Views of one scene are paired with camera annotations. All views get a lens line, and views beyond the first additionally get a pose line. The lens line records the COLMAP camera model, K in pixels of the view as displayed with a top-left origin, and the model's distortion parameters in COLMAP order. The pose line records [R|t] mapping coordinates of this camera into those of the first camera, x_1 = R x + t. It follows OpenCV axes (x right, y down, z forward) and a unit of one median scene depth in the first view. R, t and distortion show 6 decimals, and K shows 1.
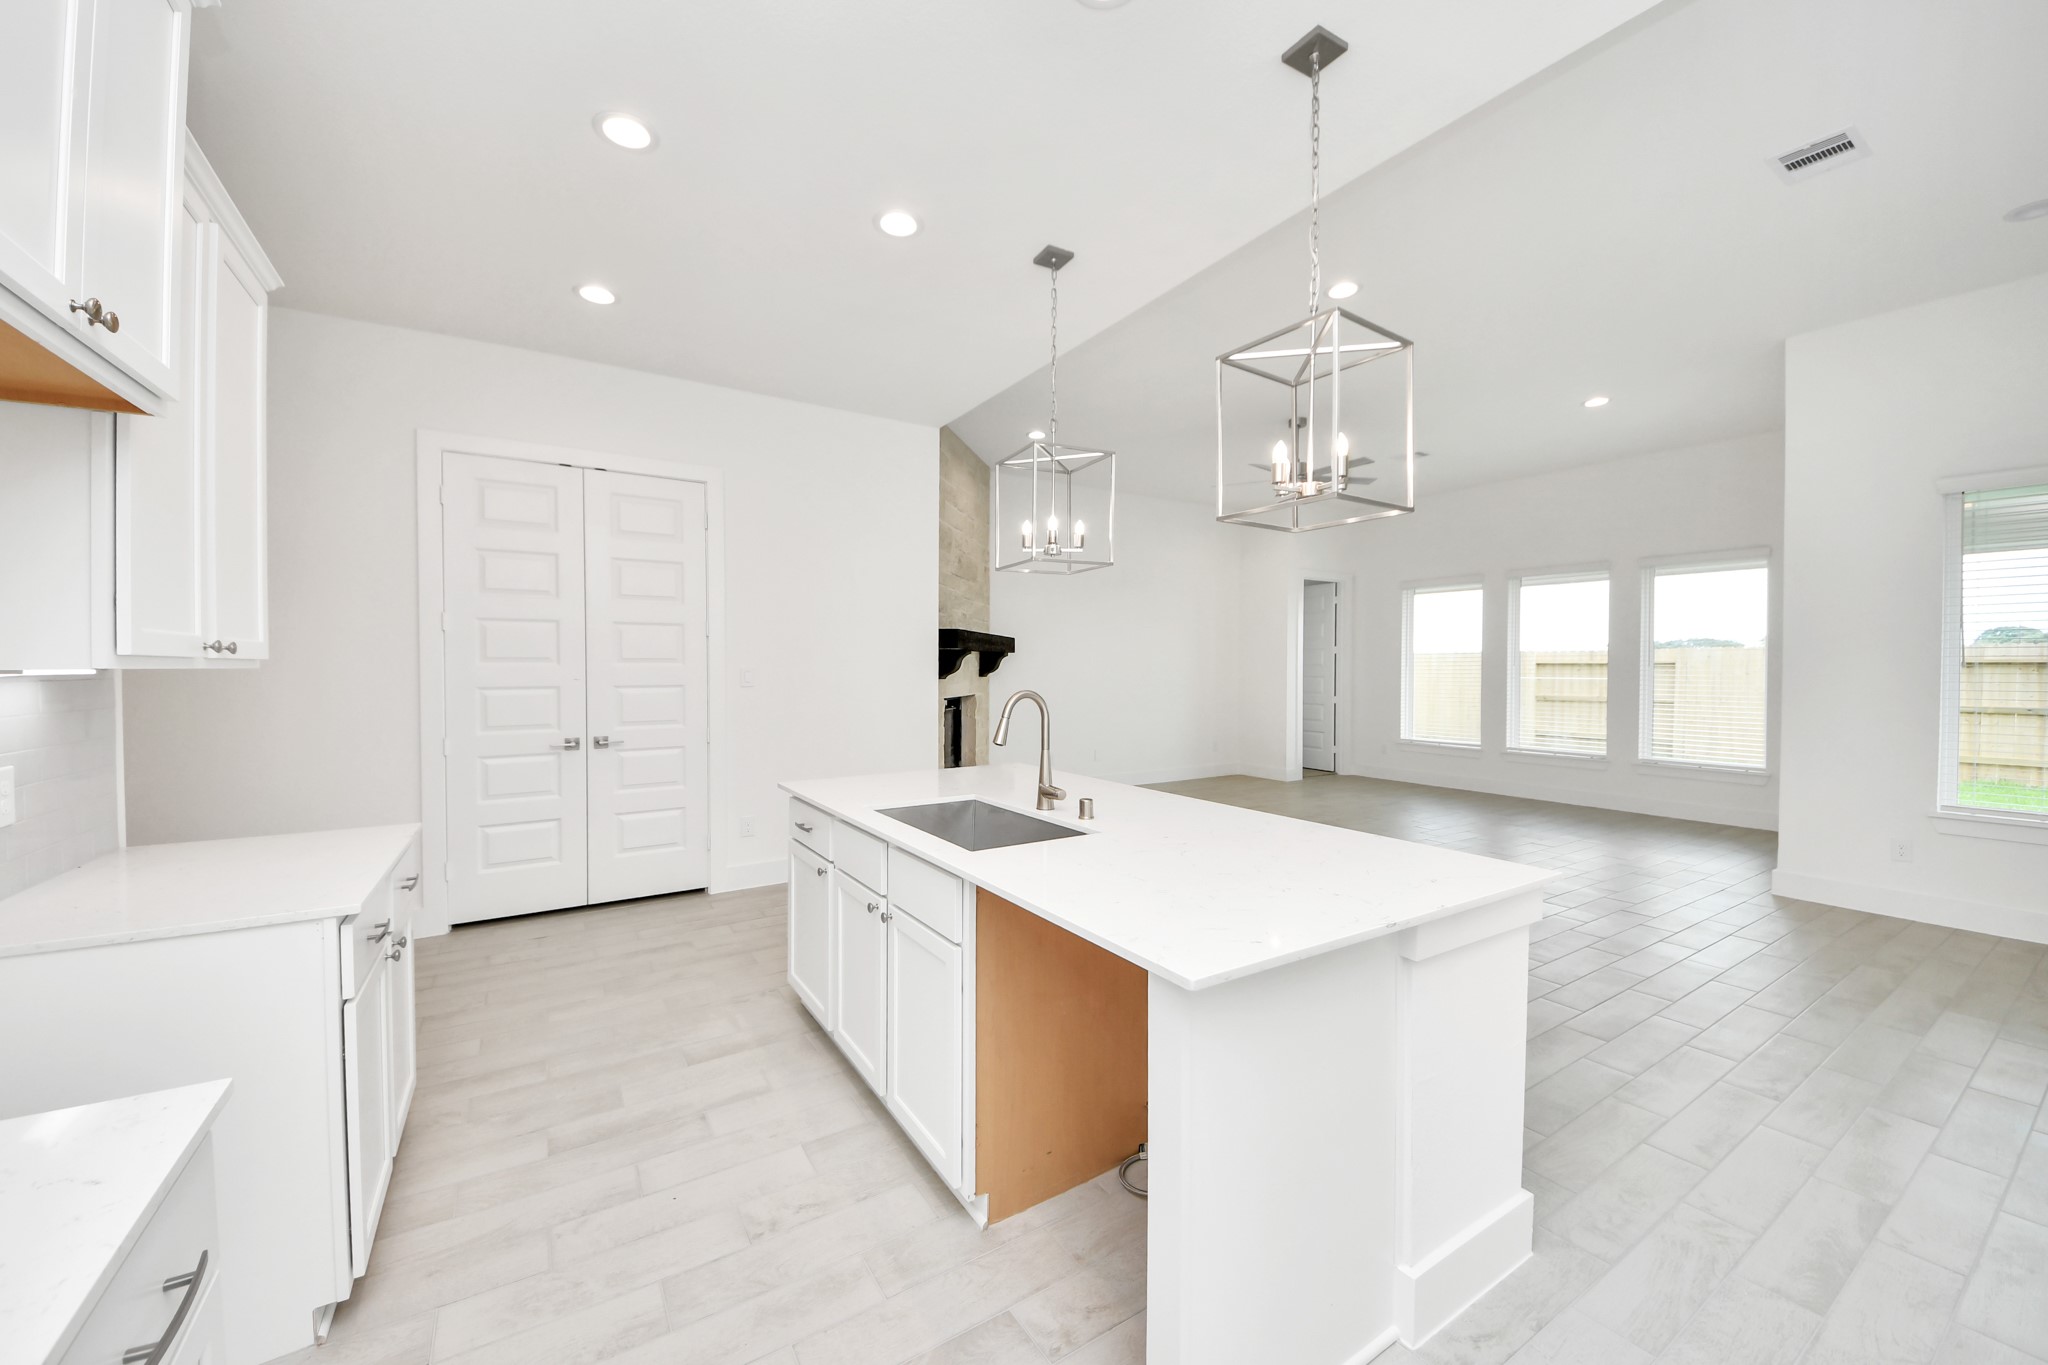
lens RADIAL K [[757.7, 0, 1026.5], [0, 757.7, 674.2], [0, 0, 1]] dist [0.017705, -0.000074]
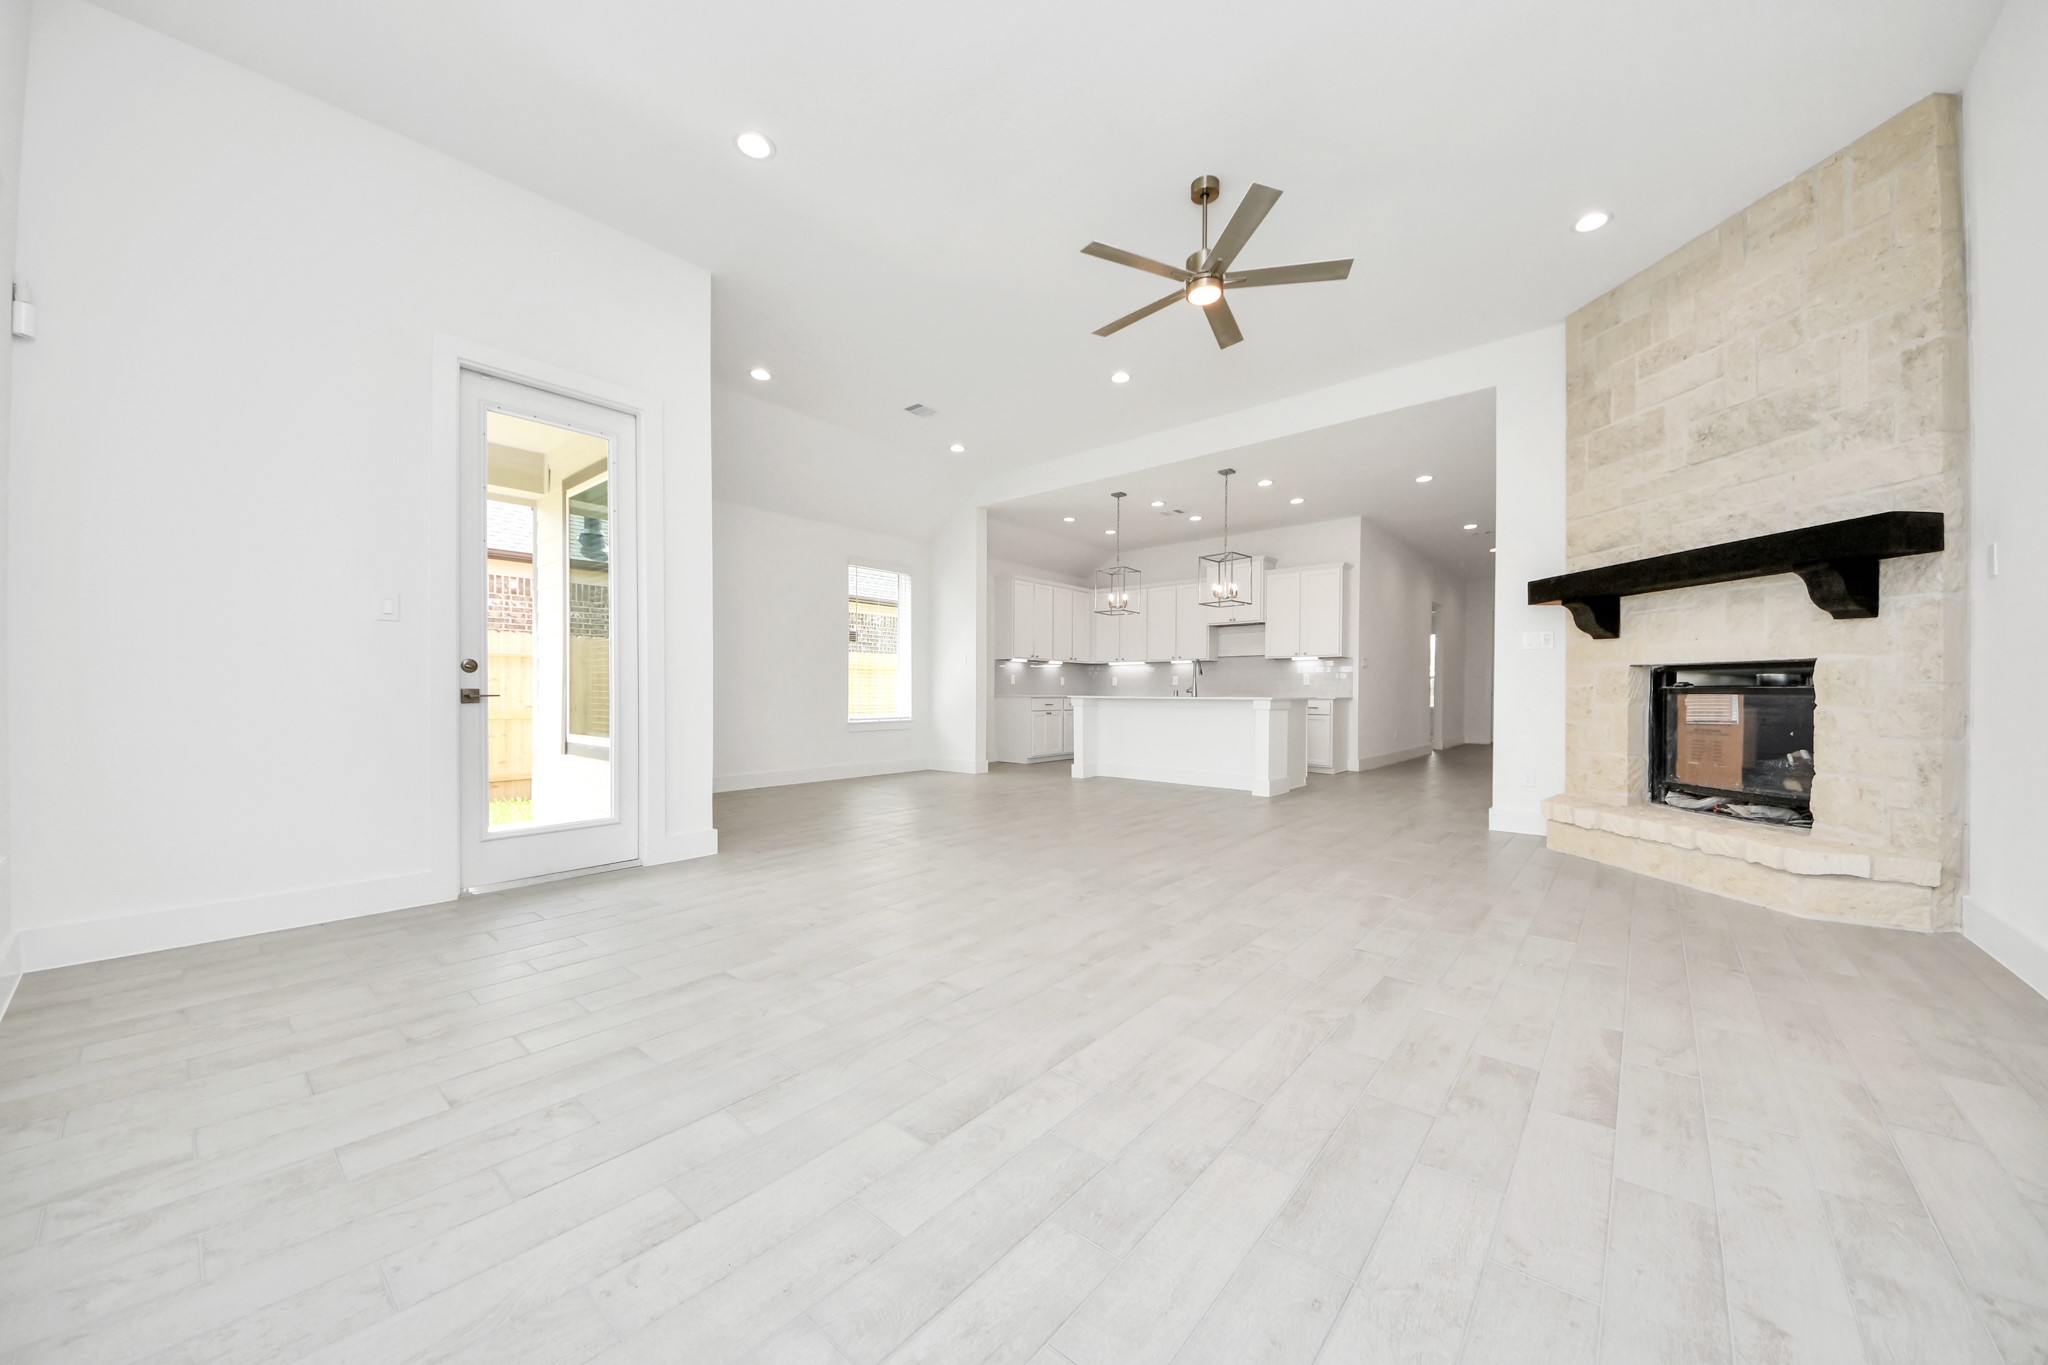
lens RADIAL K [[720.6, 0, 1025.4], [0, 720.6, 696.7], [0, 0, 1]] dist [0.034995, -0.023753]
pose [[-0.955725, -0.001698, -0.294255, 0.542836], [-0.007498, 0.999799, 0.018584, 0.045188], [0.294164, 0.019967, -0.955546, 1.272260]]
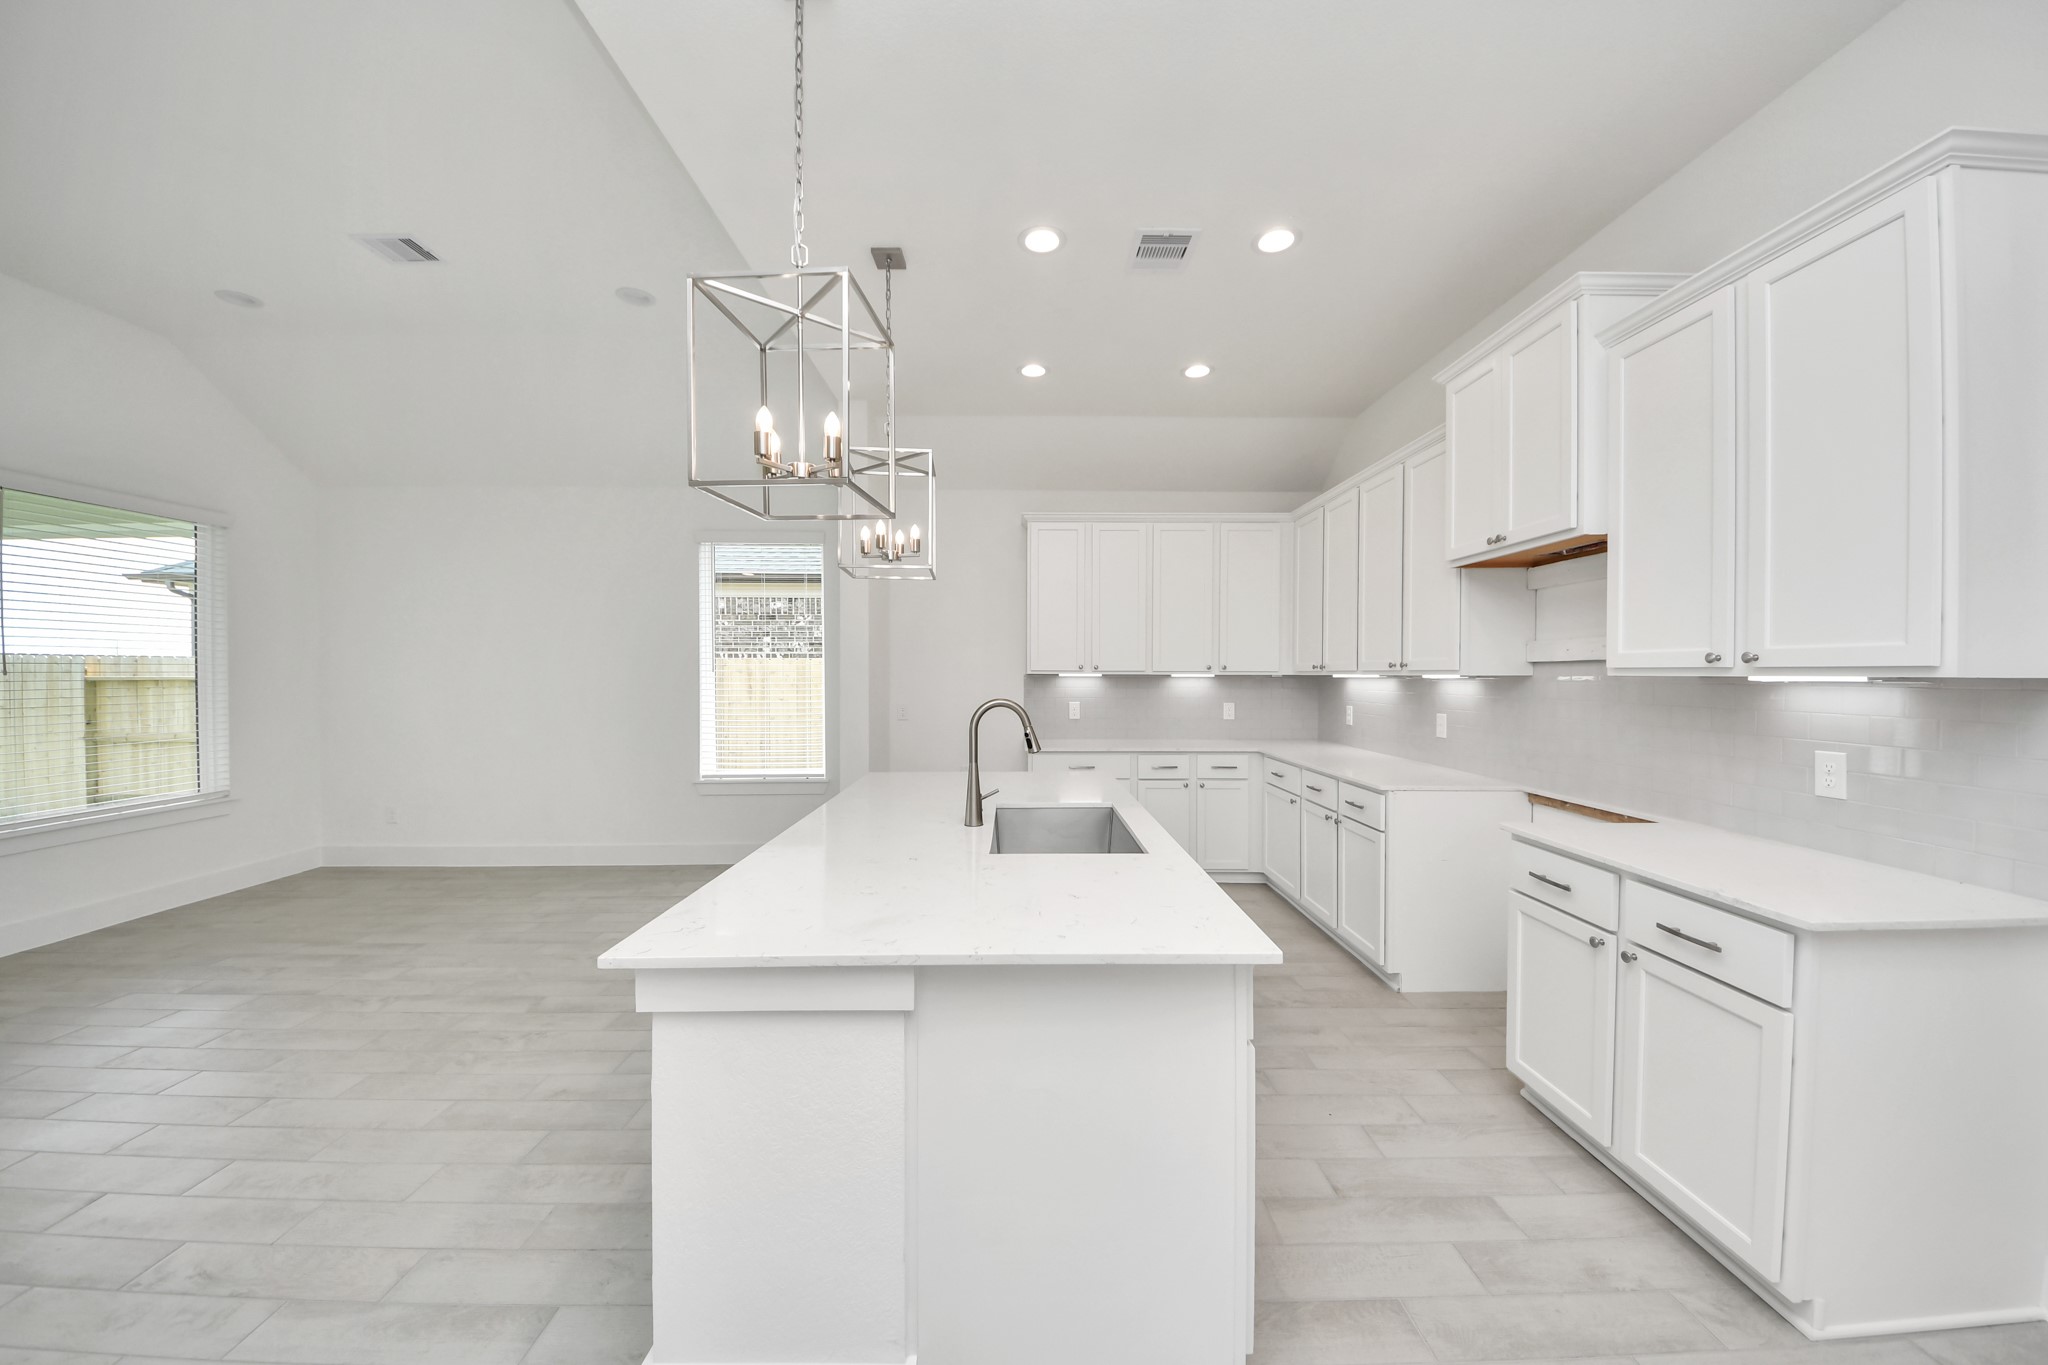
lens RADIAL K [[728.7, 0, 1038.4], [0, 728.7, 682.2], [0, 0, 1]] dist [0.007708, -0.011640]
pose [[-0.856018, -0.006283, 0.516907, -0.180006], [0.005519, 0.999758, 0.021291, -0.006149], [-0.516916, 0.021079, -0.855777, 0.604326]]
